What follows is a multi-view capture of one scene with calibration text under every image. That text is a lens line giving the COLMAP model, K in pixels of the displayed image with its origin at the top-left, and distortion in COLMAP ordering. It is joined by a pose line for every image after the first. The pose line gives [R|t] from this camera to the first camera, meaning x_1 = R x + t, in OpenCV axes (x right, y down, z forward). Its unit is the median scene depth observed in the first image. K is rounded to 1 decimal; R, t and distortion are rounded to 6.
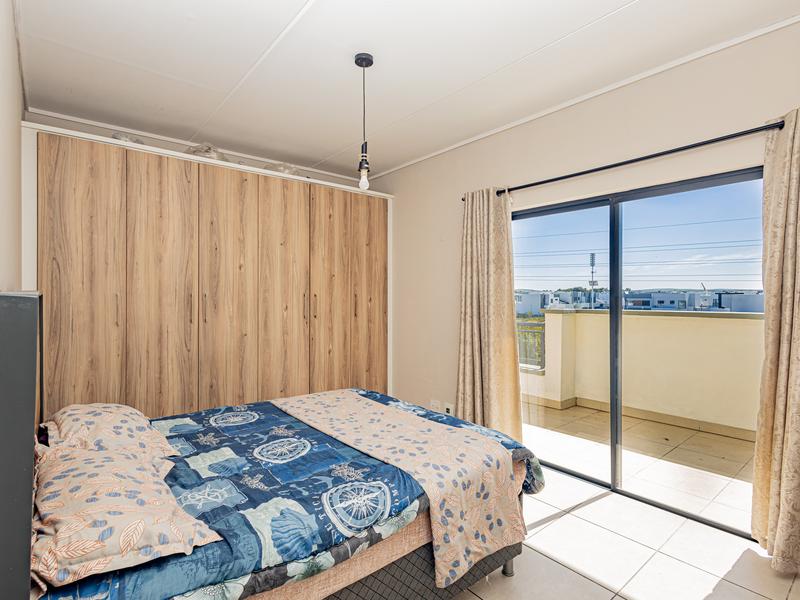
lens RADIAL K [[413.0, 0, 378.8], [0, 413.0, 294.3], [0, 0, 1]] dist [0.010270, -0.000572]
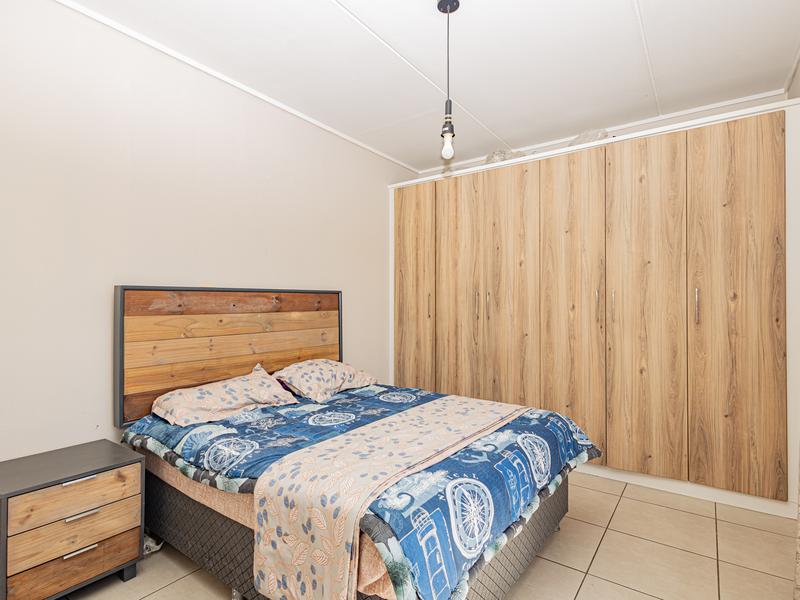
lens RADIAL K [[413.0, 0, 402.6], [0, 413.0, 302.9], [0, 0, 1]] dist [0.010270, -0.000572]
pose [[0.282130, -0.004849, -0.959364, 0.566890], [0.000912, 0.999988, -0.004786, 0.032708], [0.959376, 0.000476, 0.282131, 0.517405]]
